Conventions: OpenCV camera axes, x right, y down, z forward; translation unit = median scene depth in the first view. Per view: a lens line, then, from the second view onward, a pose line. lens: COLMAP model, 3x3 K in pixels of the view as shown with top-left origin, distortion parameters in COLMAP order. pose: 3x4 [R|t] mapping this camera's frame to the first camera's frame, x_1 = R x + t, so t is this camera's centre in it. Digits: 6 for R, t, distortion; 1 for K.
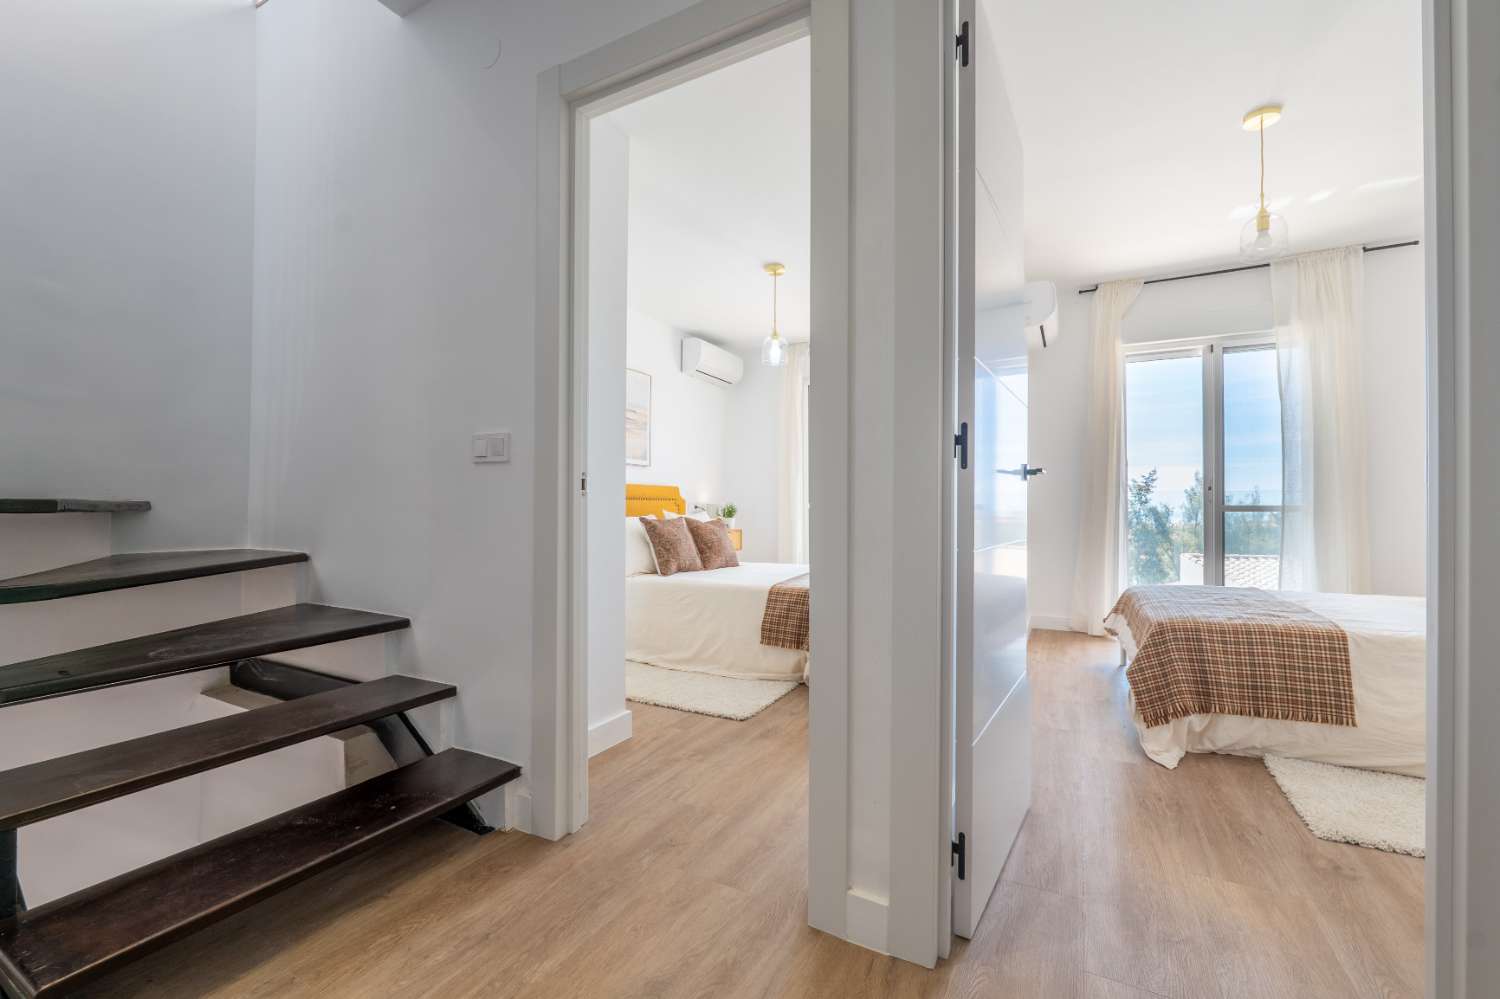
lens RADIAL K [[618.6, 0, 747.1], [0, 618.6, 505.2], [0, 0, 1]] dist [-0.002071, -0.000174]
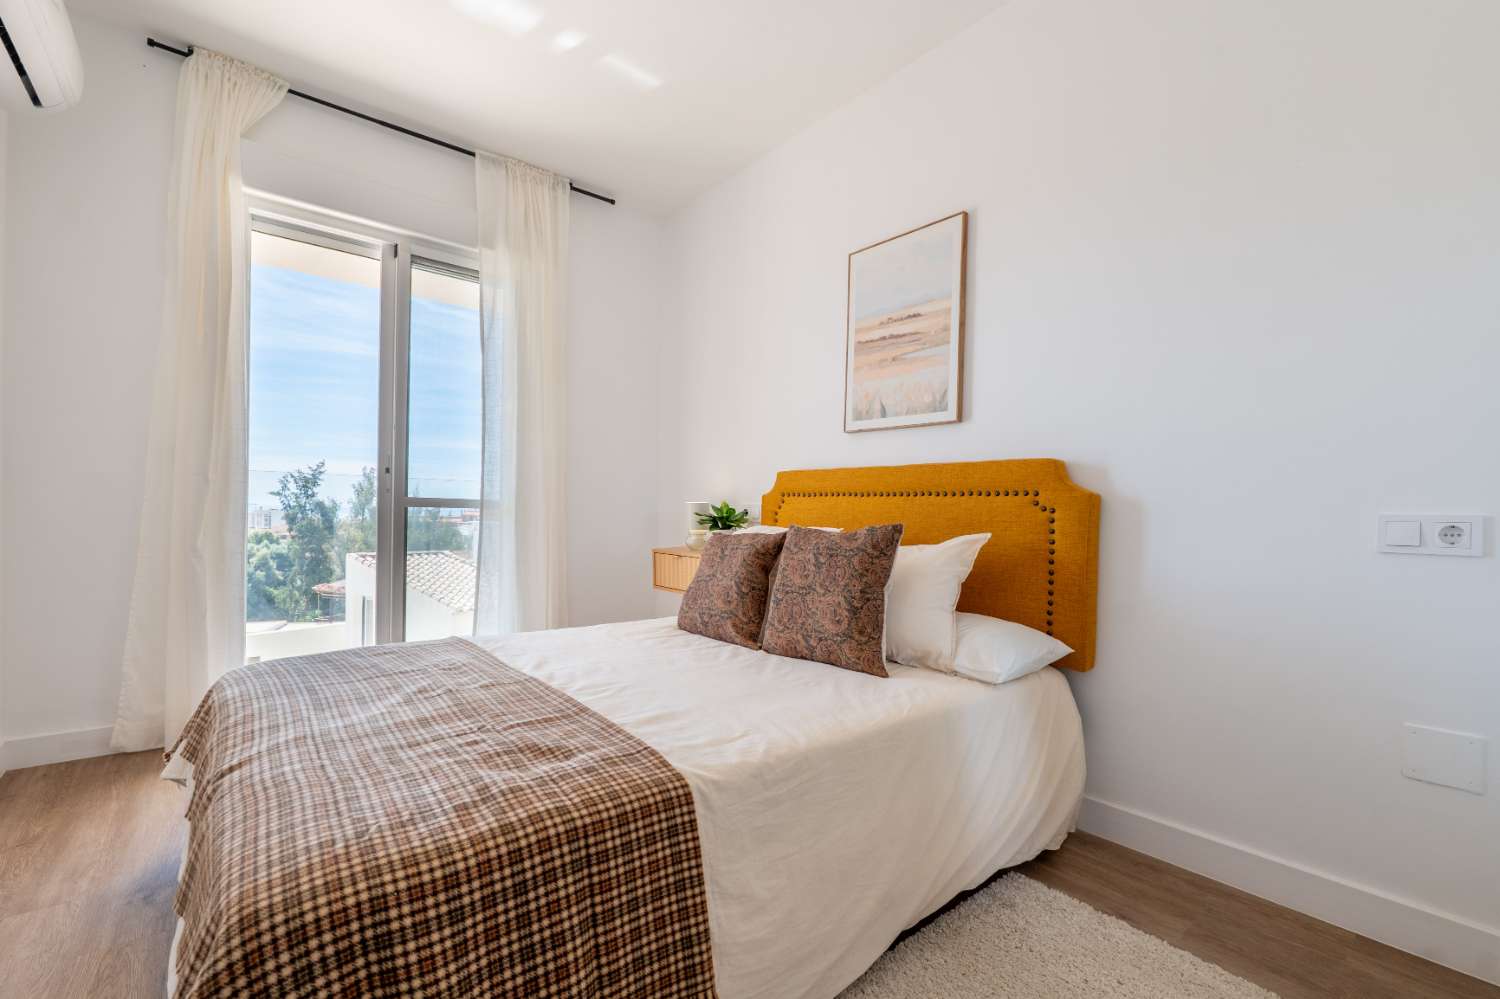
lens RADIAL K [[629.3, 0, 750.3], [0, 629.3, 519.0], [0, 0, 1]] dist [-0.009975, -0.000041]
pose [[0.379067, -0.002389, 0.925366, 0.302400], [-0.026143, 0.999570, 0.013290, 0.004995], [-0.925000, -0.029230, 0.378841, 0.422904]]
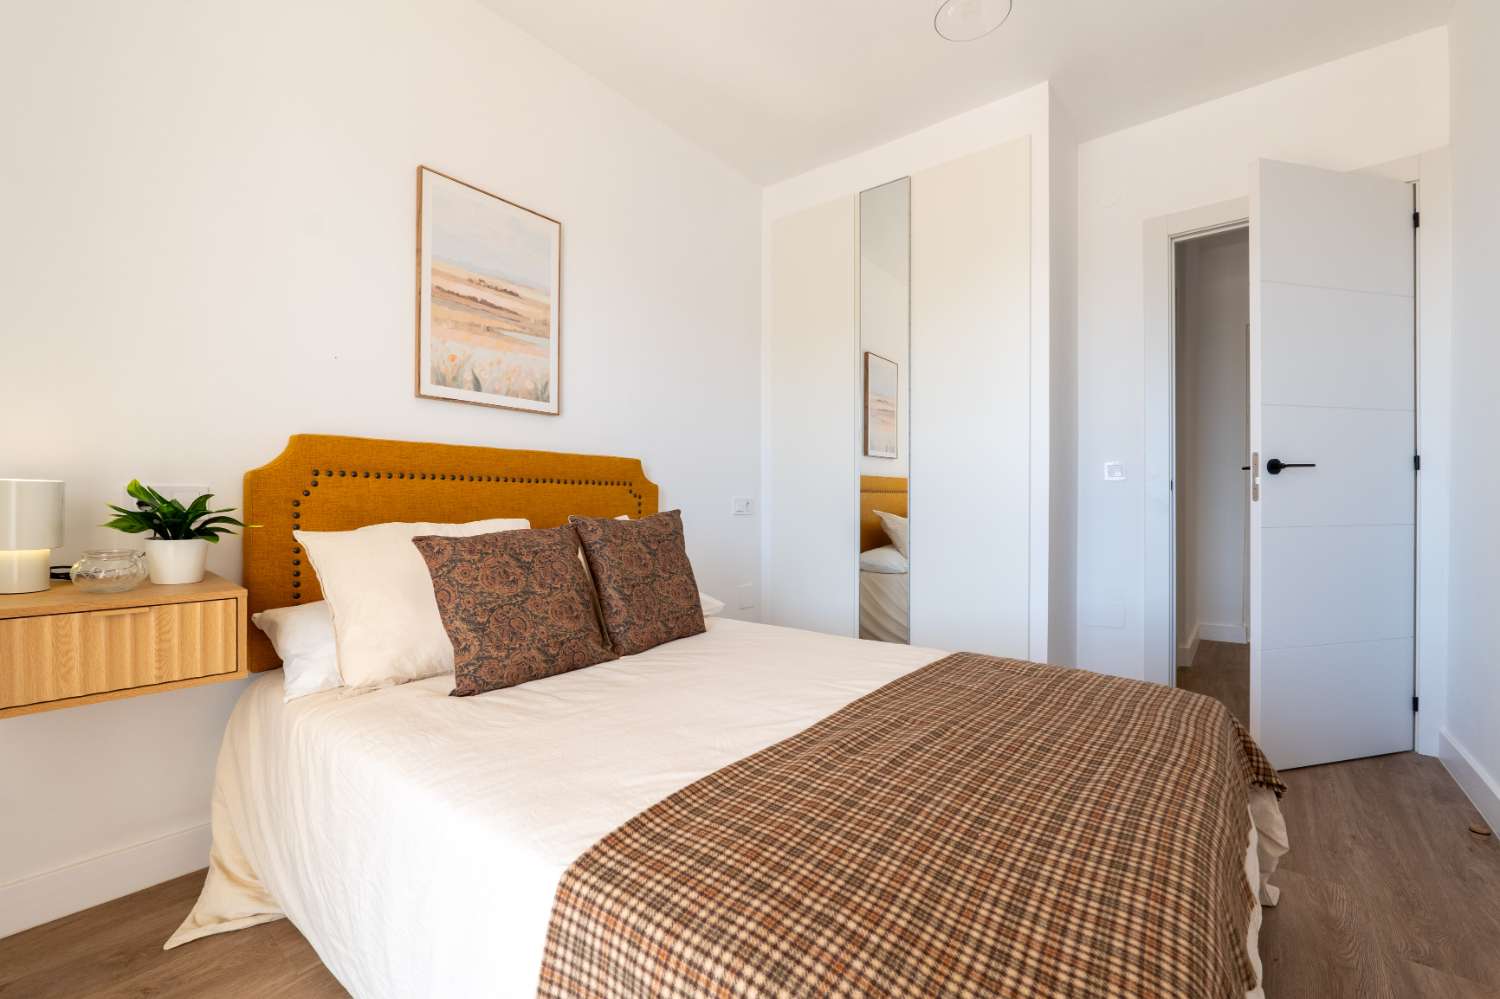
lens RADIAL K [[613.8, 0, 748.4], [0, 613.8, 501.7], [0, 0, 1]] dist [-0.006662, 0.000176]
pose [[-0.979411, -0.005546, 0.201798, 0.443425], [-0.006222, 0.999977, -0.002715, 0.005172], [-0.201778, -0.003915, -0.979423, 0.711506]]
